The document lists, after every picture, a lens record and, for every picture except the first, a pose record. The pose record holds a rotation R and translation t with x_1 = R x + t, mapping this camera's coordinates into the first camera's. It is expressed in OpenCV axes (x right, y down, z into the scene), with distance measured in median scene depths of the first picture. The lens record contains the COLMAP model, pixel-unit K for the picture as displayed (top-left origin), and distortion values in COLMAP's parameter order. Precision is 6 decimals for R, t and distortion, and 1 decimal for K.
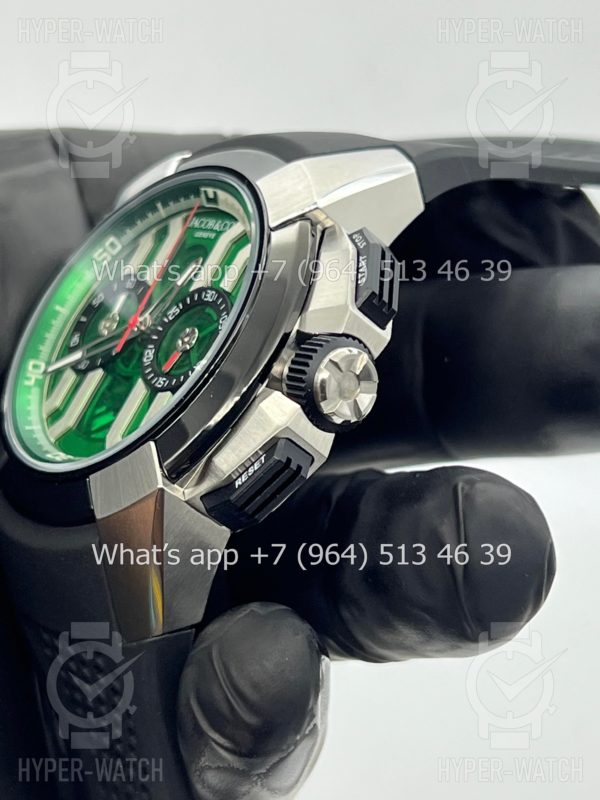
lens RADIAL K [[1852.9, 0, 299.8], [0, 1852.9, 393.0], [0, 0, 1]] dist [0.214582, 0.000000]
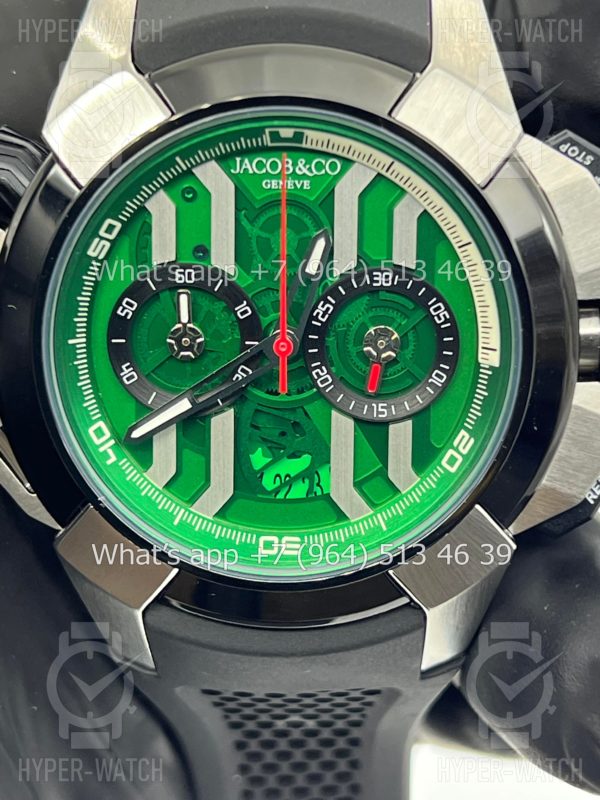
lens RADIAL K [[1852.9, 0, 306.0], [0, 1852.9, 404.3], [0, 0, 1]] dist [0.214582, 0.000000]
pose [[0.621122, -0.569037, 0.538892, -0.493025], [0.131970, 0.753735, 0.643791, -0.493587], [-0.772523, -0.328755, 0.543257, 0.581104]]
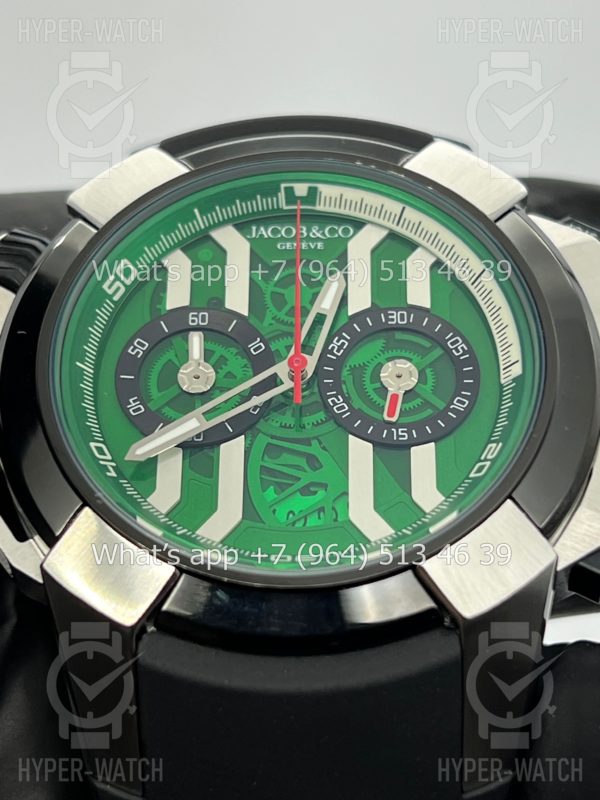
lens RADIAL K [[1852.9, 0, 299.7], [0, 1852.9, 402.0], [0, 0, 1]] dist [0.214582, 0.000000]
pose [[0.622061, -0.071099, 0.779734, -0.644756], [0.135300, 0.990648, -0.017610, -0.010308], [-0.771190, 0.116453, 0.625863, 0.550995]]
